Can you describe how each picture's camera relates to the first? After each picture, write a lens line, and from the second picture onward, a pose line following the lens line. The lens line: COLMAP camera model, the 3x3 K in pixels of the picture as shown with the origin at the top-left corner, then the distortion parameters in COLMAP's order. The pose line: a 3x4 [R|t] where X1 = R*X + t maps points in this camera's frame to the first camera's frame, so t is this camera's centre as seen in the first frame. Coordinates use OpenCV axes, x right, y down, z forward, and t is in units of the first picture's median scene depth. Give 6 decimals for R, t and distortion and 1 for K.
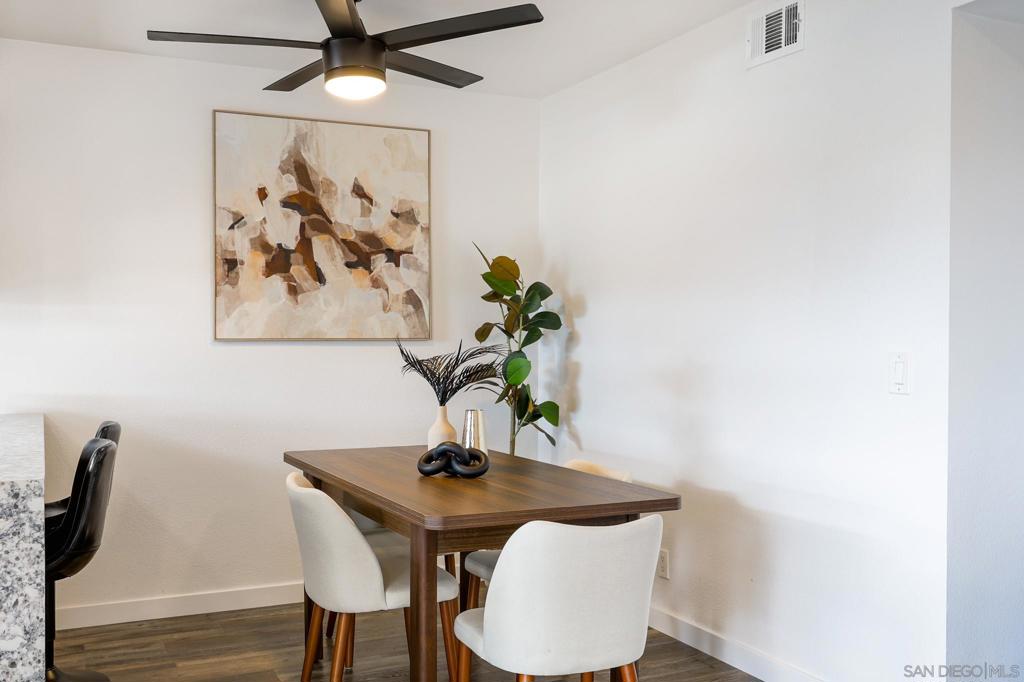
lens RADIAL K [[988.0, 0, 512.0], [0, 988.0, 341.0], [0, 0, 1]] dist [0.003863, 0.005014]
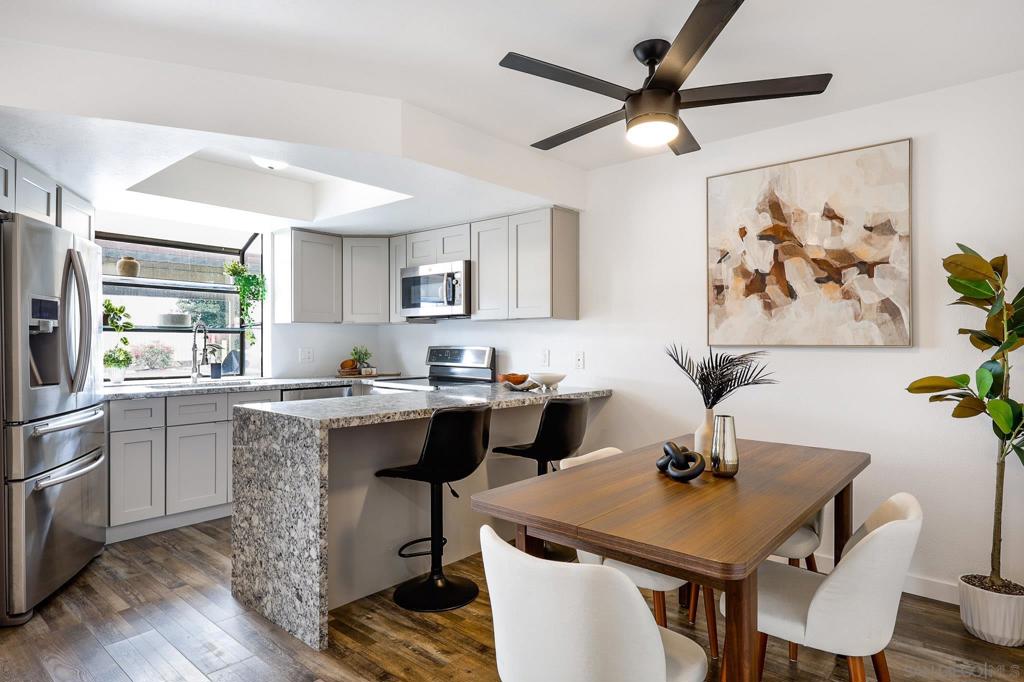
lens RADIAL K [[574.9, 0, 508.9], [0, 574.9, 340.6], [0, 0, 1]] dist [0.001126, -0.000104]
pose [[0.402399, -0.003045, -0.915459, 0.301593], [-0.006175, 0.999963, -0.006041, -0.001814], [0.915444, 0.008084, 0.402365, 0.413395]]
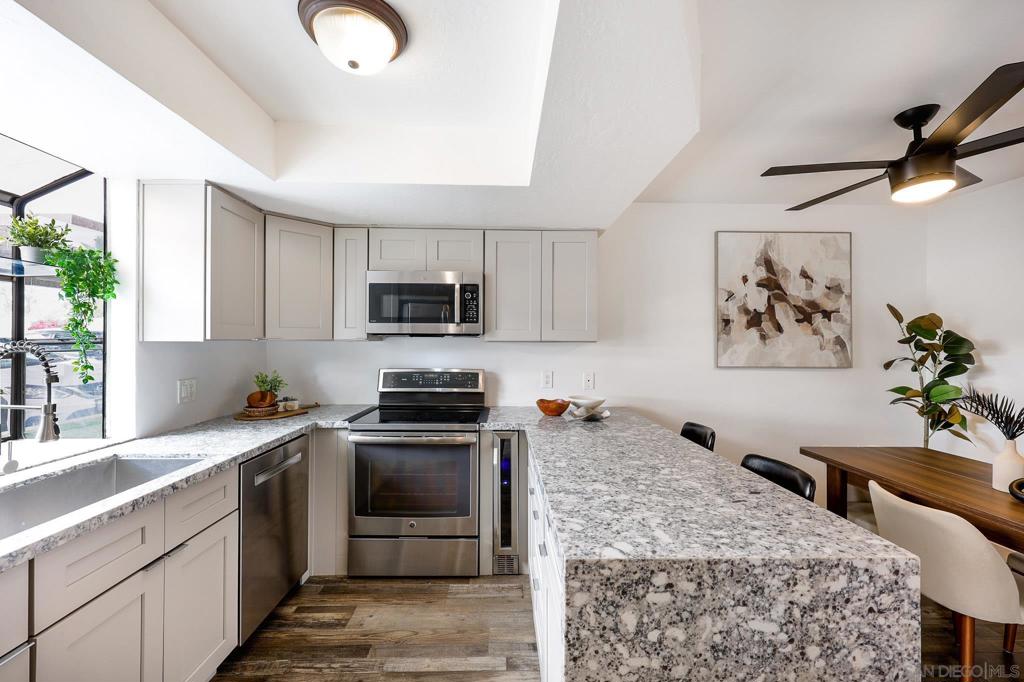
lens RADIAL K [[418.0, 0, 512.7], [0, 418.0, 339.4], [0, 0, 1]] dist [0.000431, 0.000308]
pose [[0.914086, 0.001113, -0.405519, -0.317150], [-0.006454, 0.999910, -0.011803, -0.036475], [0.405469, 0.013407, 0.914010, 0.199180]]
